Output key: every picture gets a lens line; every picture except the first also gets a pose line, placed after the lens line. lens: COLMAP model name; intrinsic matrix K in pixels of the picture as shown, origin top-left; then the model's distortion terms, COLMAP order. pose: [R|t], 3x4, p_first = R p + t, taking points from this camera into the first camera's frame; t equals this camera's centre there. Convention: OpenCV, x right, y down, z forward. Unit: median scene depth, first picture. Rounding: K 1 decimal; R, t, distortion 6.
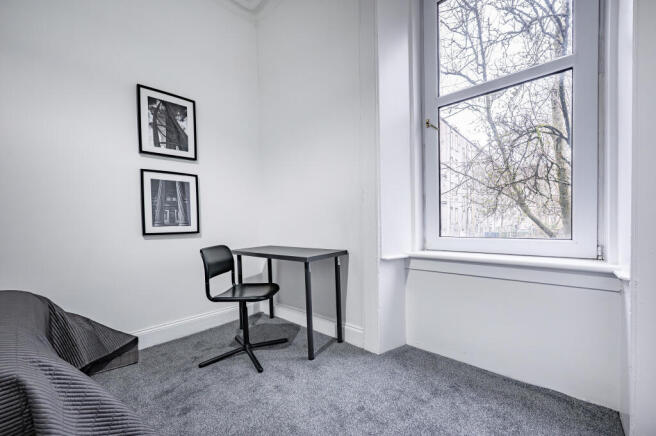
lens RADIAL K [[267.4, 0, 337.0], [0, 267.4, 232.4], [0, 0, 1]] dist [0.000050, 0.000024]
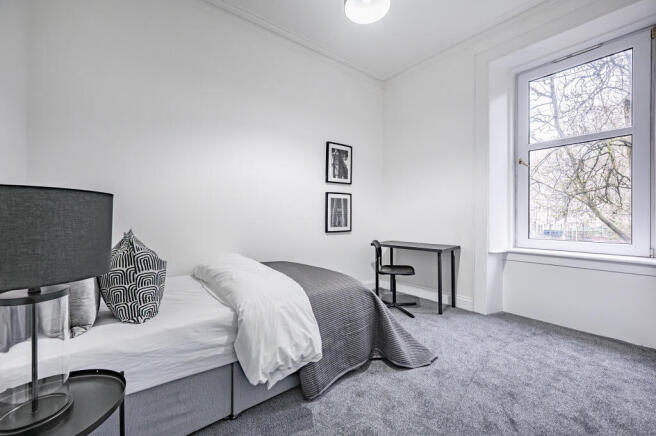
lens RADIAL K [[270.3, 0, 326.9], [0, 270.3, 220.1], [0, 0, 1]] dist [0.000791, 0.000175]
pose [[0.986112, 0.017350, -0.165176, -0.446593], [-0.020518, 0.999637, -0.017490, -0.036188], [0.164812, 0.020636, 0.986109, -0.619133]]
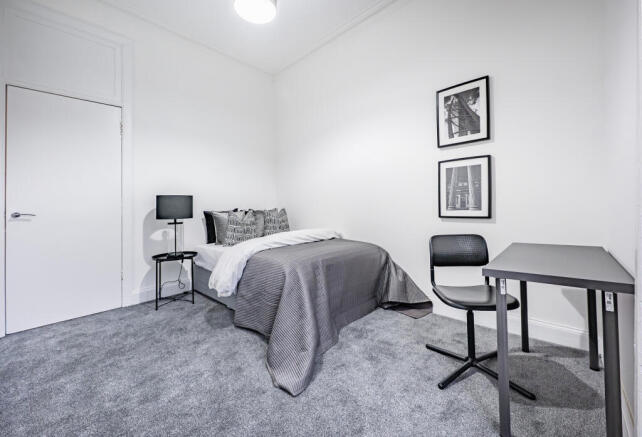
lens RADIAL K [[264.8, 0, 320.4], [0, 264.8, 205.0], [0, 0, 1]] dist [0.000100, -0.000036]
pose [[-0.028091, 0.010769, -0.999547, 0.442117], [-0.027325, 0.999560, 0.011537, -0.042702], [0.999232, 0.027637, -0.027784, 0.503375]]
